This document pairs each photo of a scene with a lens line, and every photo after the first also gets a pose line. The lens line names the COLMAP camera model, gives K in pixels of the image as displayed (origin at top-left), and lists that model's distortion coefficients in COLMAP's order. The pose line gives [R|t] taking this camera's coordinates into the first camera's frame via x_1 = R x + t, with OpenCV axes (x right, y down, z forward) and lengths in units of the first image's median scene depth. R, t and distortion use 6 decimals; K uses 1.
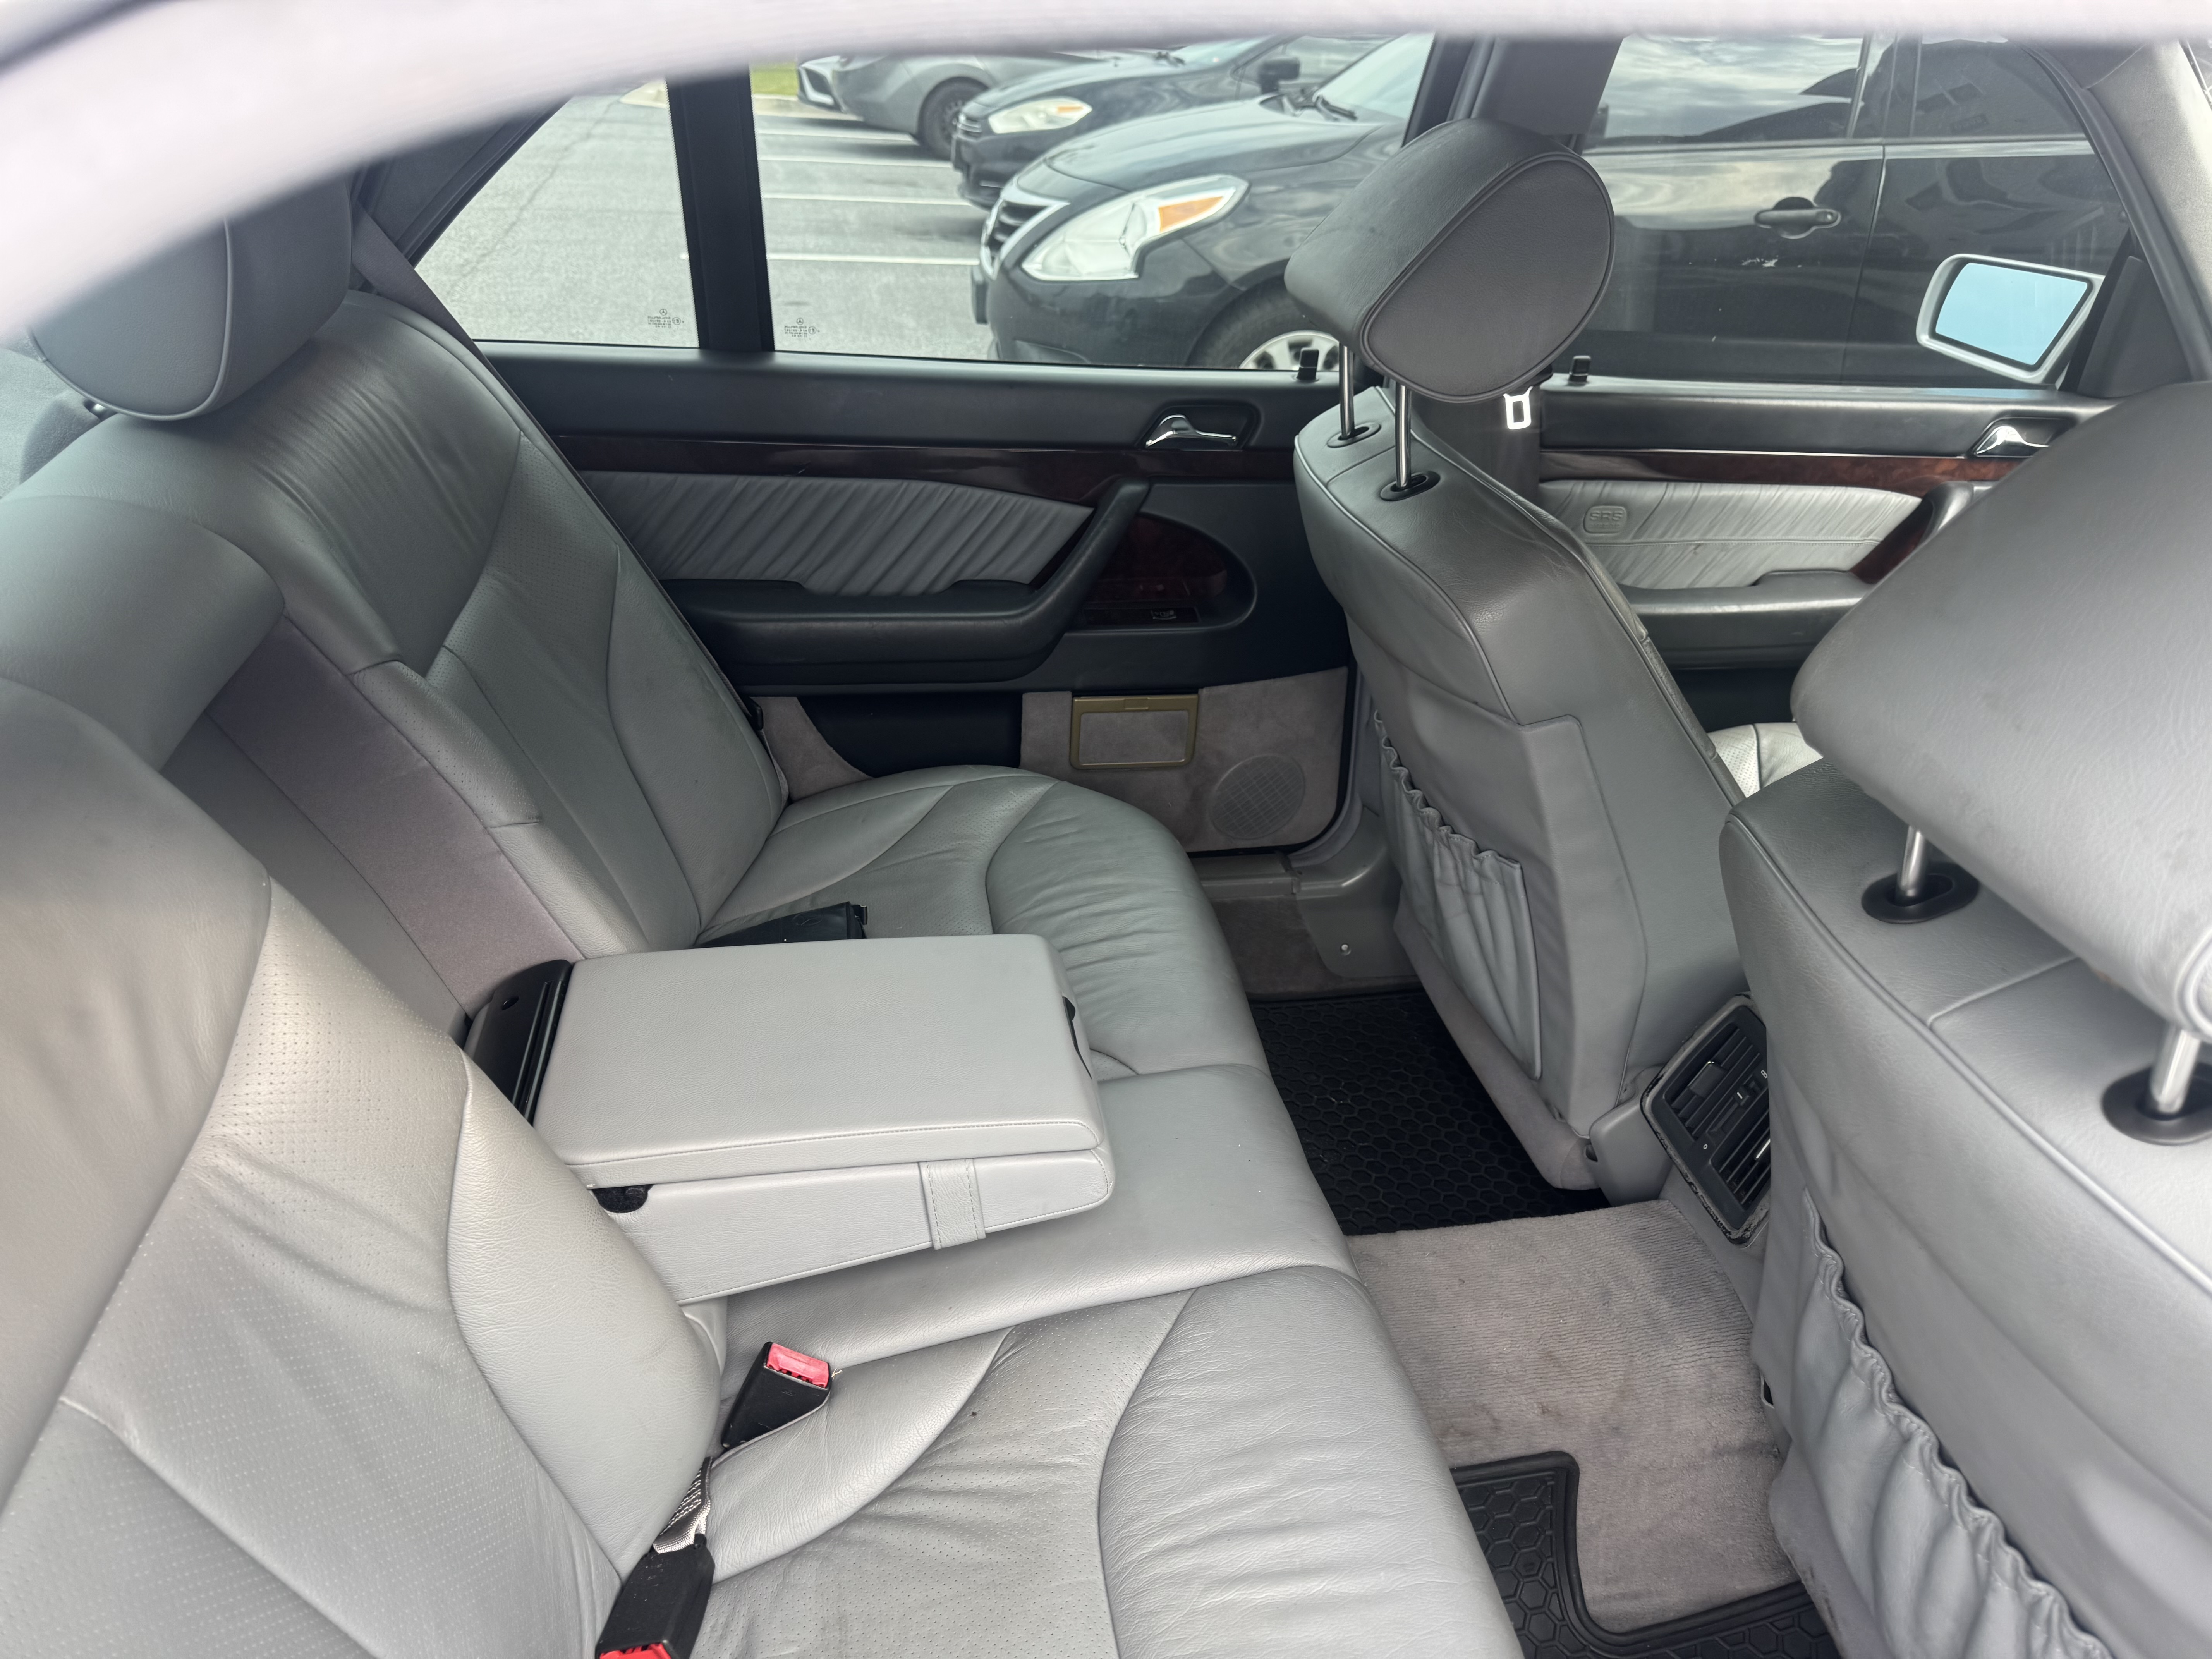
lens RADIAL K [[1541.3, 0, 1105.3], [0, 1541.3, 869.4], [0, 0, 1]] dist [0.121195, -0.212329]
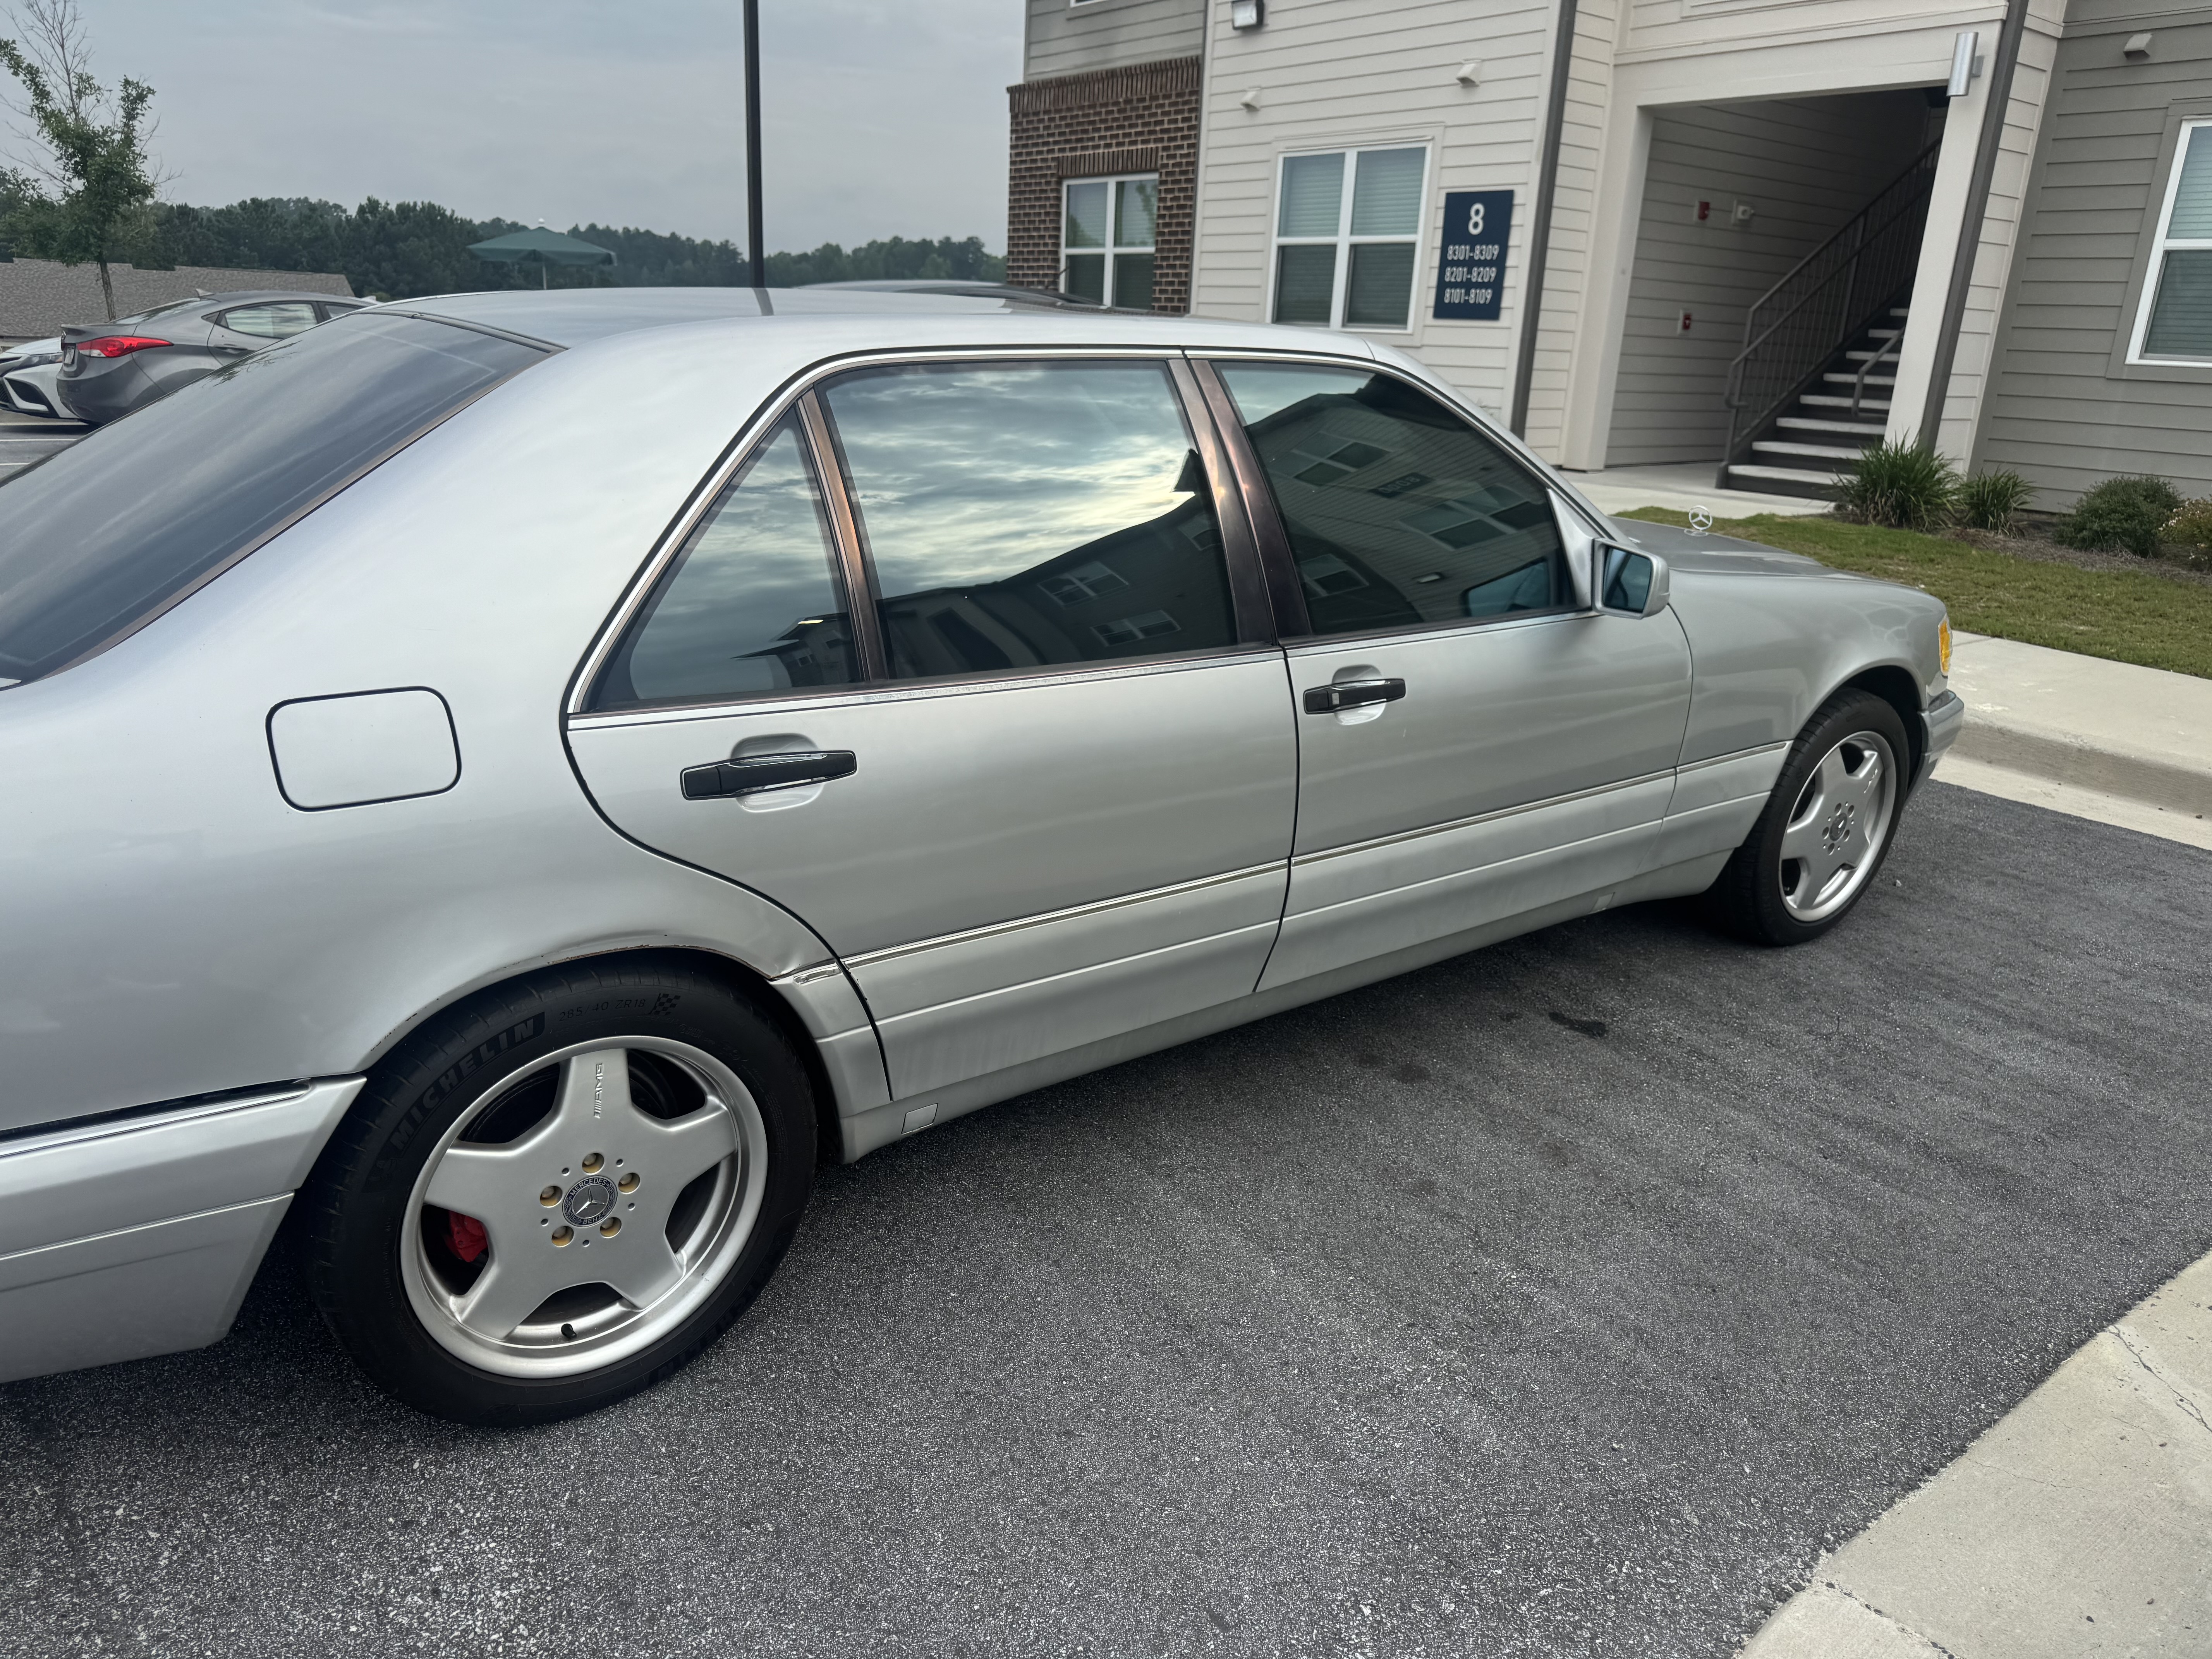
lens RADIAL K [[1556.9, 0, 1108.4], [0, 1556.9, 841.5], [0, 0, 1]] dist [0.010395, -0.002435]
pose [[0.888390, -0.174523, 0.424624, -0.412328], [0.241930, 0.964046, -0.109934, 0.484224], [-0.390172, 0.200393, 0.898671, -1.024509]]
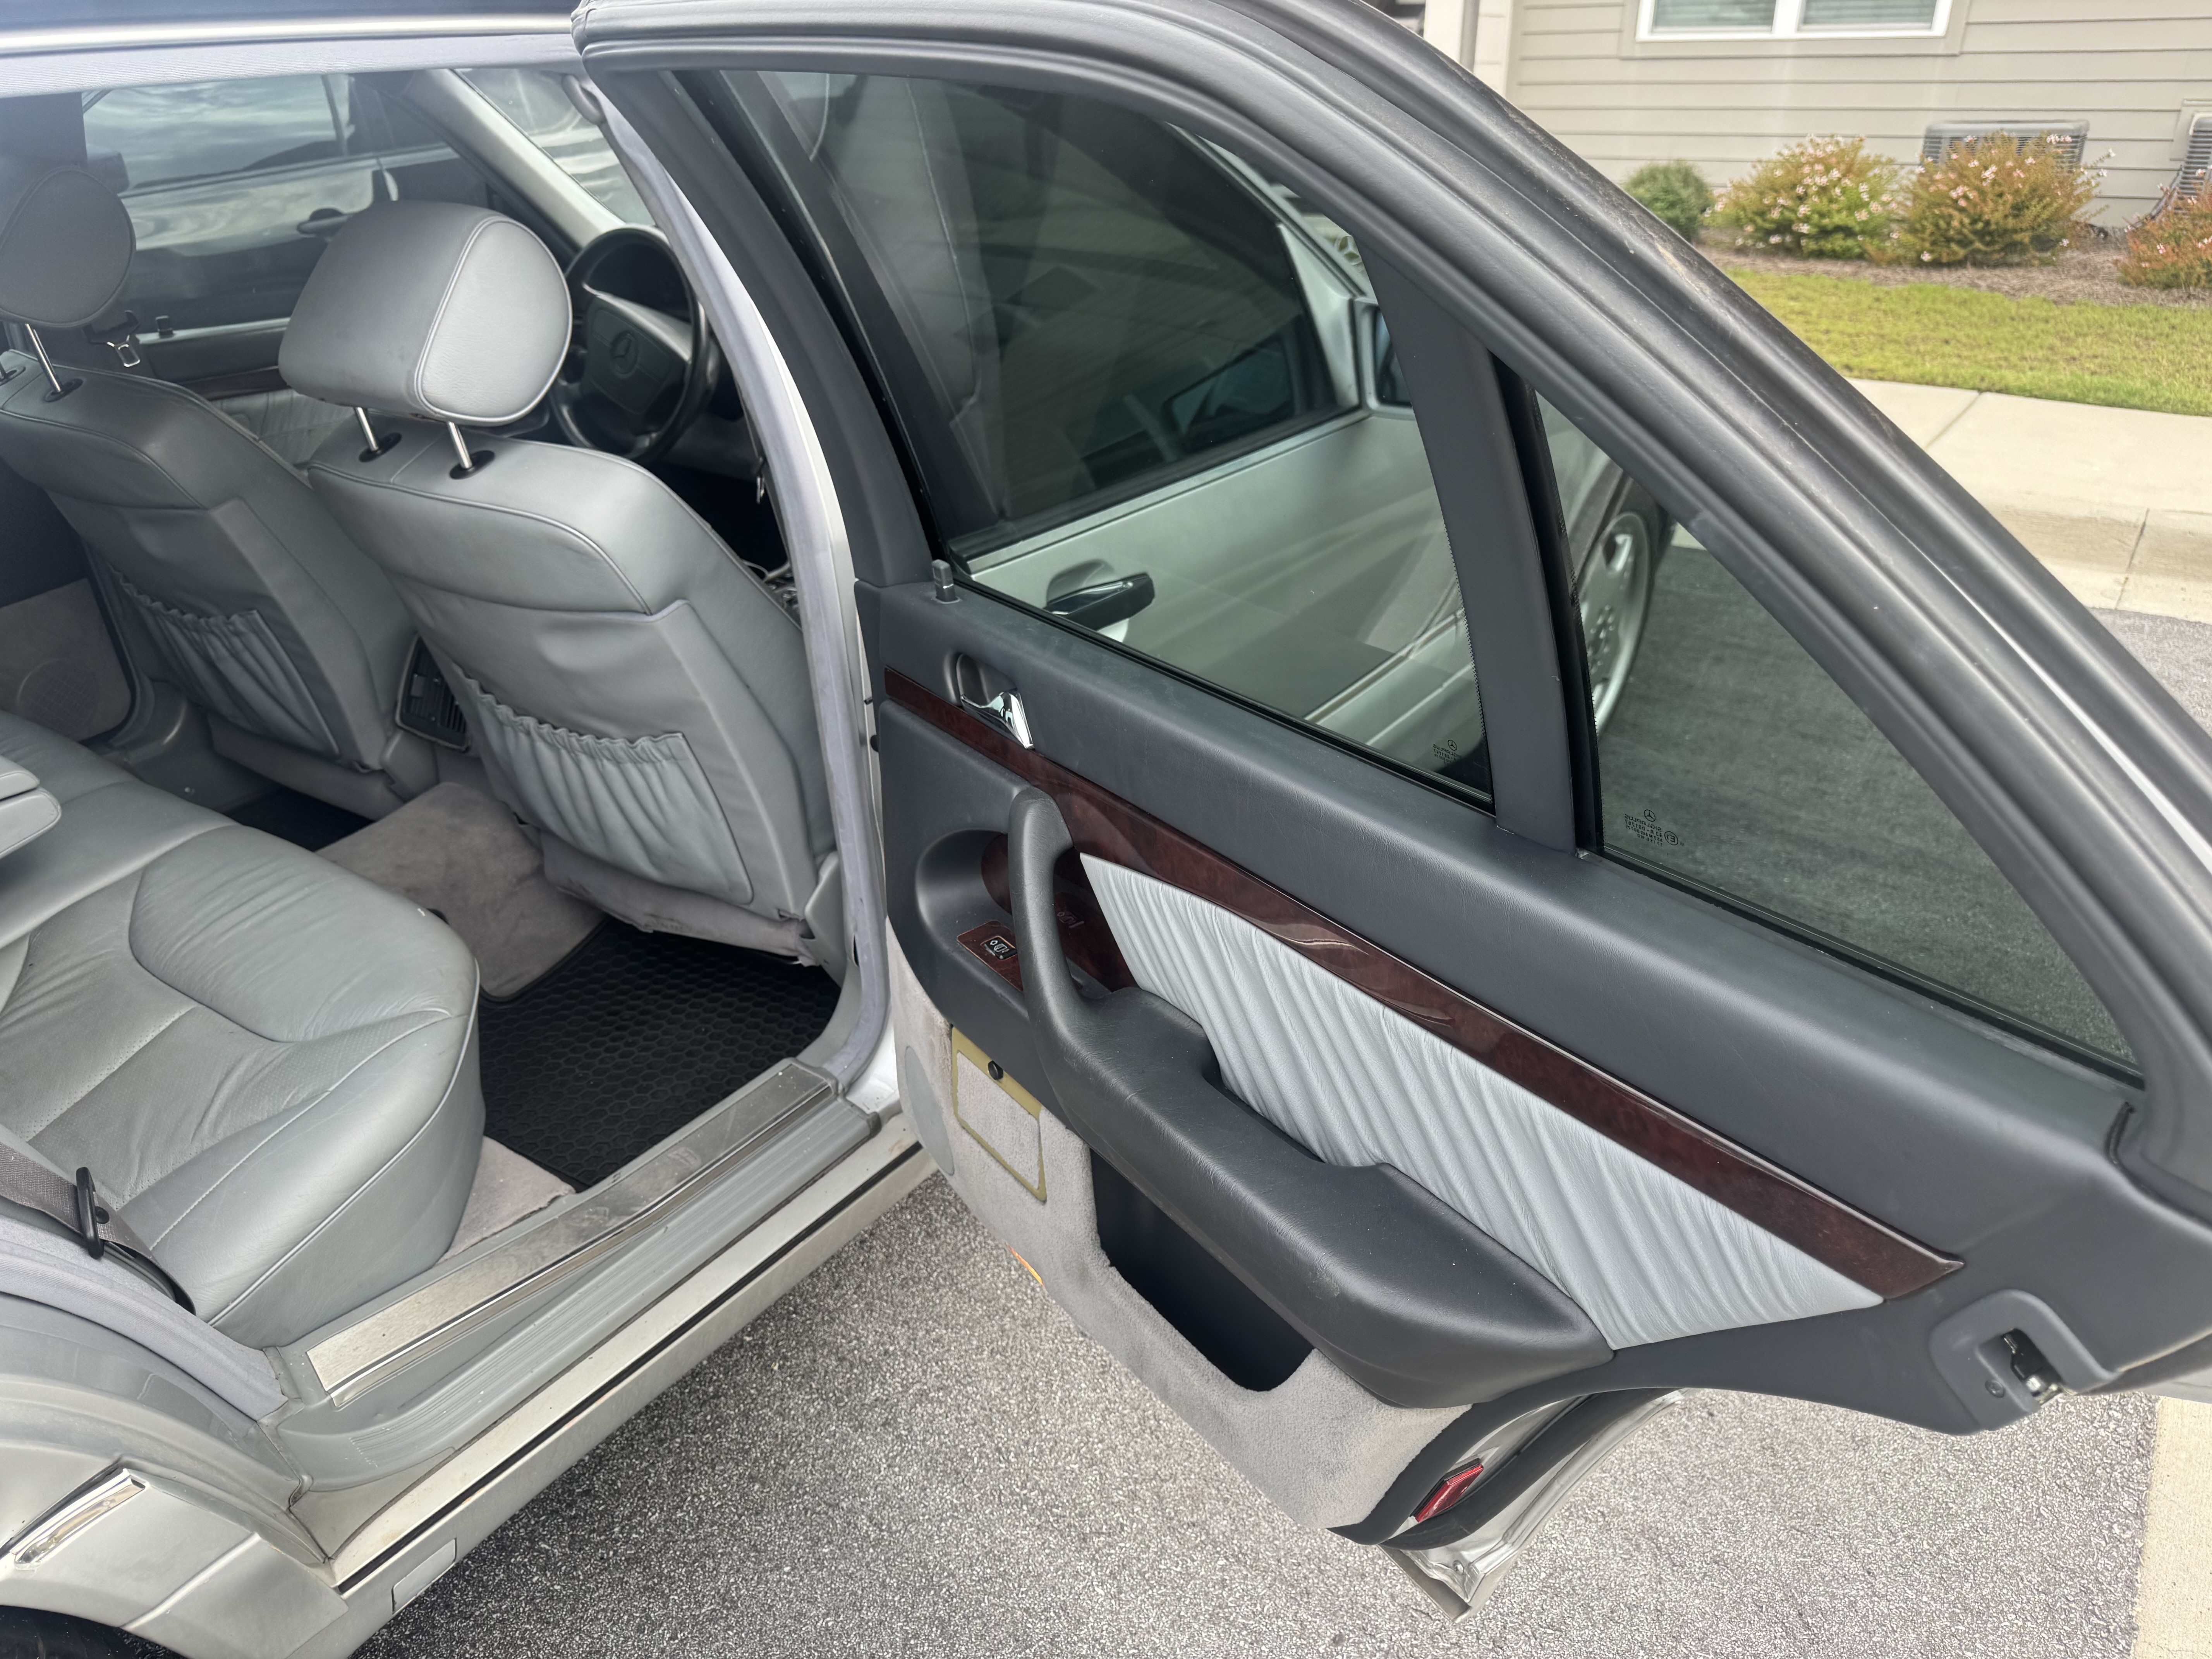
lens RADIAL K [[1571.9, 0, 1074.5], [0, 1571.9, 839.9], [0, 0, 1]] dist [0.032836, -0.041573]
pose [[0.707817, -0.379480, 0.595810, -0.136324], [0.400963, 0.910239, 0.103404, 0.275839], [-0.581570, 0.165707, 0.796441, -0.519404]]
